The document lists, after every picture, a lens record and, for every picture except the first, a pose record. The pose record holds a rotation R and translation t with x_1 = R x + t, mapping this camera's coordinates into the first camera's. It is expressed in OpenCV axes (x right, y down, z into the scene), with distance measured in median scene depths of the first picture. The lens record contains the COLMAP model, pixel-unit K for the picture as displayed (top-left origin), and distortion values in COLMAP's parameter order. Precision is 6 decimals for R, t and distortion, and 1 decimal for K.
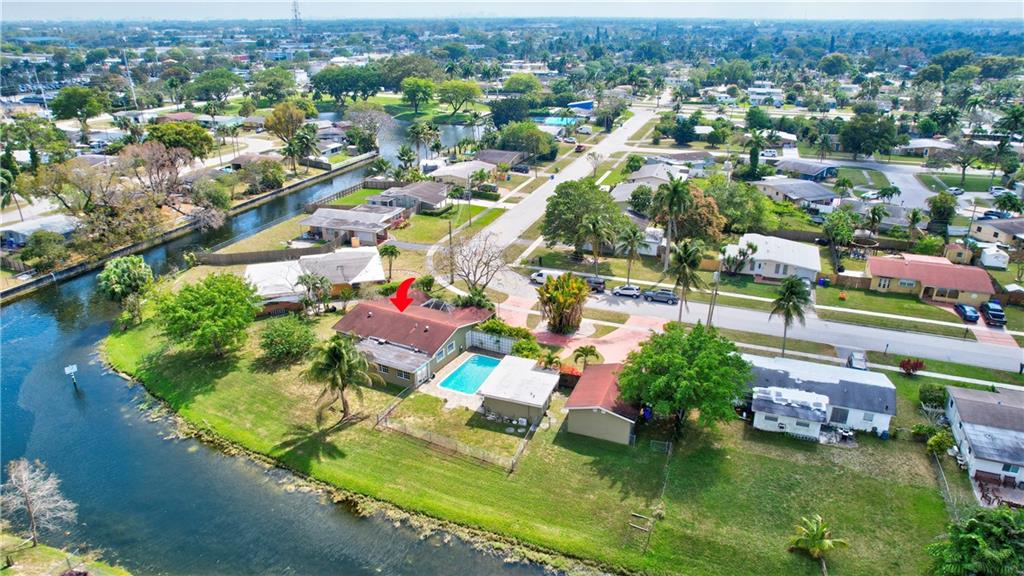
lens RADIAL K [[678.3, 0, 508.5], [0, 678.3, 291.1], [0, 0, 1]] dist [-0.077877, 0.077068]
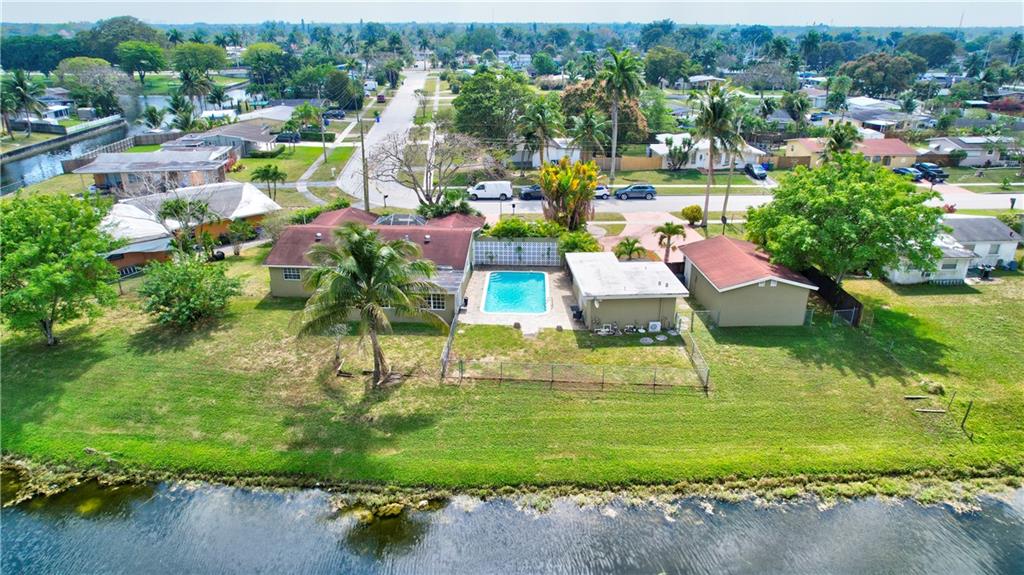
lens RADIAL K [[678.3, 0, 508.5], [0, 678.3, 290.6], [0, 0, 1]] dist [-0.077877, 0.077068]
pose [[0.907467, -0.152465, 0.391481, -0.246863], [0.156554, 0.987432, 0.021663, 0.081504], [-0.389863, 0.041630, 0.919931, 0.296333]]
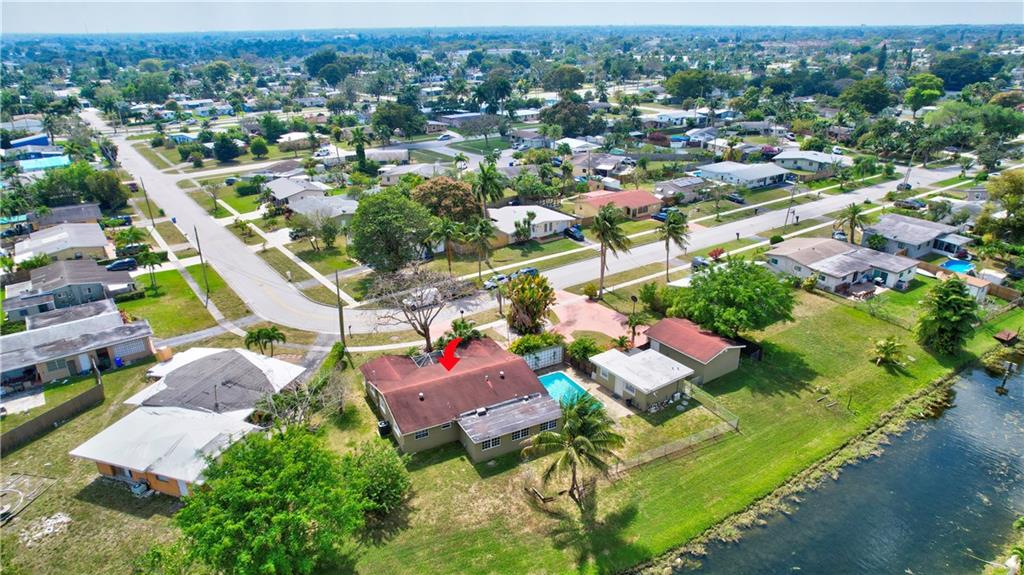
lens RADIAL K [[659.9, 0, 507.7], [0, 659.9, 286.4], [0, 0, 1]] dist [-0.075343, 0.073099]
pose [[0.558377, -0.313435, 0.768097, -0.565770], [0.324552, 0.934618, 0.145450, -0.130334], [-0.763467, 0.168071, 0.623595, 0.366469]]
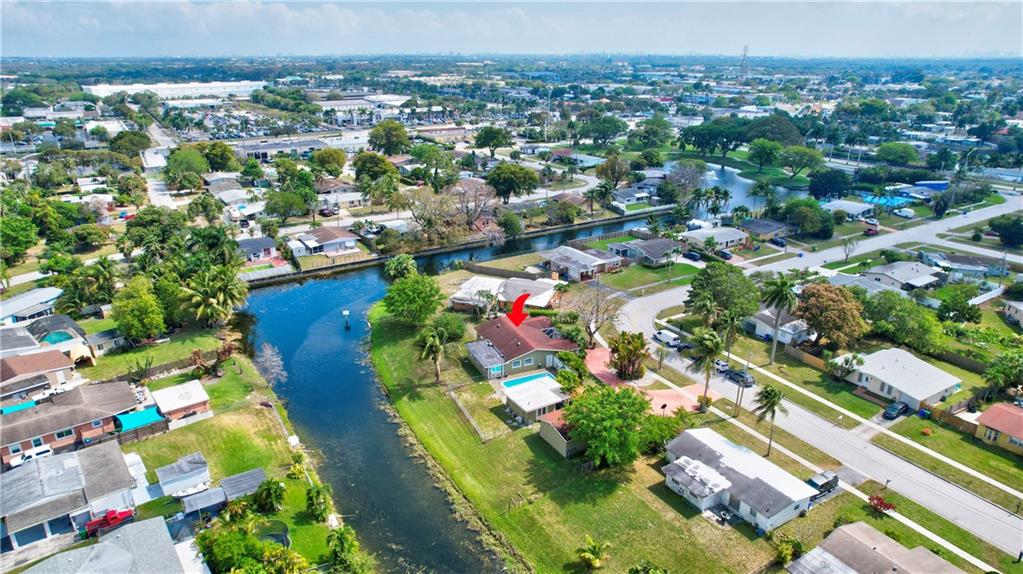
lens RADIAL K [[659.2, 0, 507.2], [0, 659.2, 285.9], [0, 0, 1]] dist [-0.075343, 0.073099]
pose [[0.789445, 0.210916, -0.576447, 0.499817], [-0.236108, 0.971200, 0.032002, -0.080538], [0.566595, 0.110840, 0.816508, -0.123633]]
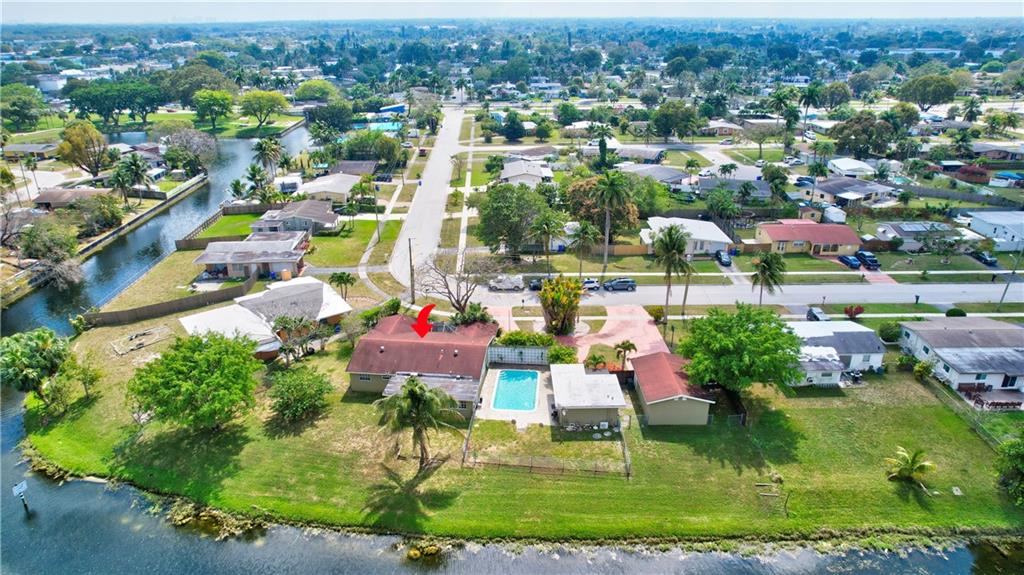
lens RADIAL K [[663.0, 0, 508.2], [0, 663.0, 300.5], [0, 0, 1]] dist [-0.069879, 0.064497]
pose [[0.928980, -0.151646, 0.337638, -0.281280], [0.145468, 0.988398, 0.043685, -0.037124], [-0.340346, 0.008533, 0.940262, 0.079616]]
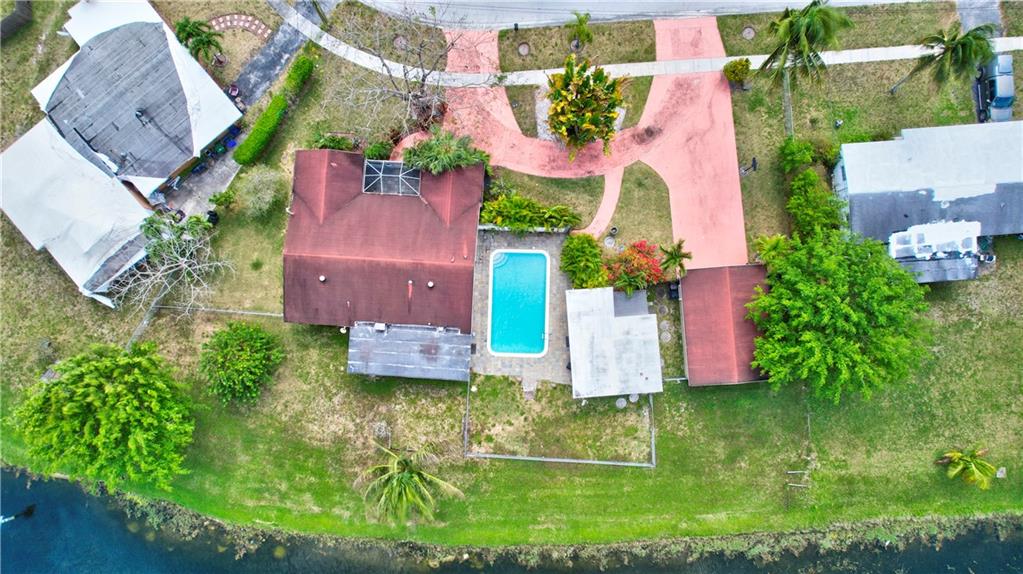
lens RADIAL K [[662.3, 0, 507.7], [0, 662.3, 300.0], [0, 0, 1]] dist [-0.069879, 0.064497]
pose [[0.904675, -0.426080, 0.004385, -0.049262], [0.175480, 0.381926, 0.907380, -0.405573], [-0.388291, -0.820115, 0.420288, 0.543886]]
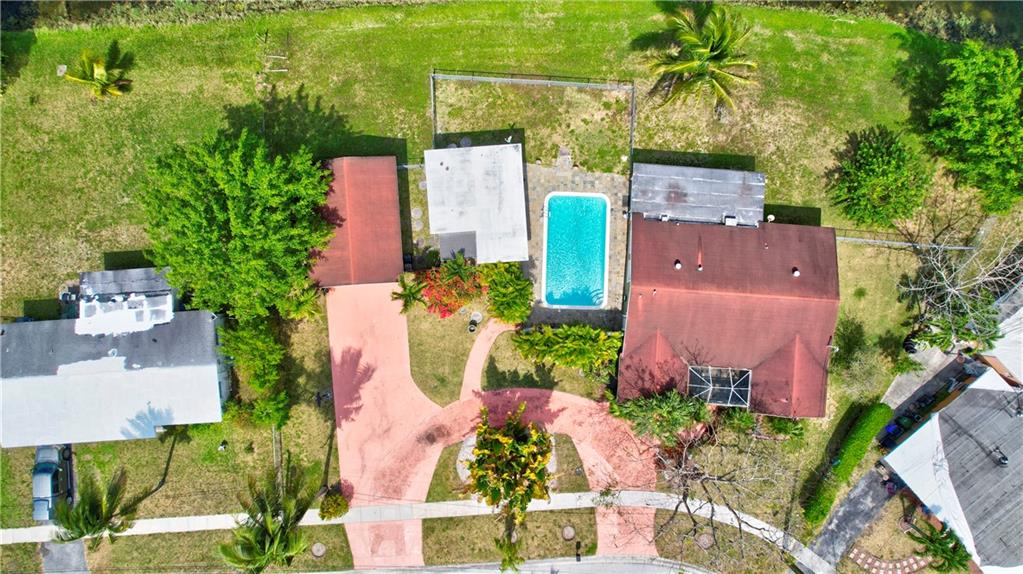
lens RADIAL K [[659.2, 0, 507.2], [0, 659.2, 285.9], [0, 0, 1]] dist [-0.075343, 0.073099]
pose [[-0.906152, 0.422930, -0.004363, 0.021412], [-0.161243, -0.335898, 0.927994, -0.370803], [0.391011, 0.841607, 0.372569, 0.584168]]
